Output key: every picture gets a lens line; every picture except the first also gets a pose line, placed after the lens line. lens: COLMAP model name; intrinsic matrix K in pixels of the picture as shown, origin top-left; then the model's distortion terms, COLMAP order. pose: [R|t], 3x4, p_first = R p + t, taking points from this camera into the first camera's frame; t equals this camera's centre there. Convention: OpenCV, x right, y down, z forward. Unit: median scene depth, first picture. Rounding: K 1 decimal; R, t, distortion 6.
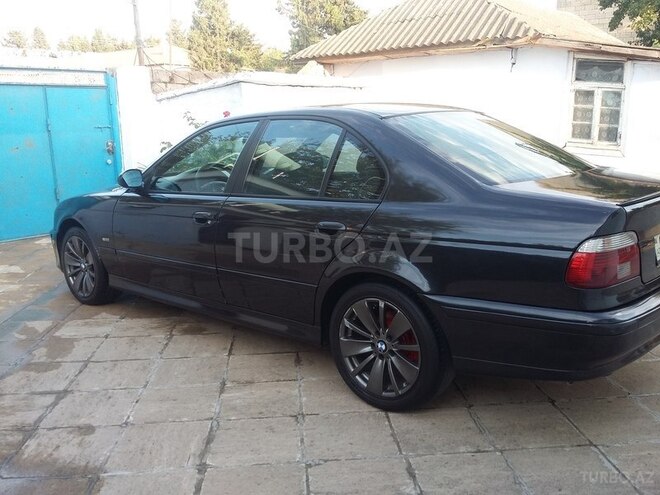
lens RADIAL K [[614.2, 0, 331.3], [0, 614.2, 248.7], [0, 0, 1]] dist [-0.013138, 0.000000]
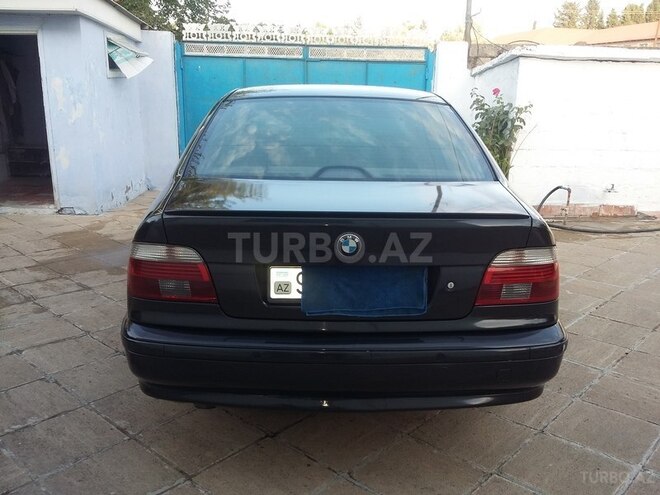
lens RADIAL K [[614.2, 0, 333.3], [0, 614.2, 251.5], [0, 0, 1]] dist [-0.013138, 0.000000]
pose [[0.680562, 0.211982, -0.701355, 0.362922], [-0.180154, 0.976259, 0.120257, -0.046509], [0.710197, 0.044510, 0.702594, 0.166688]]
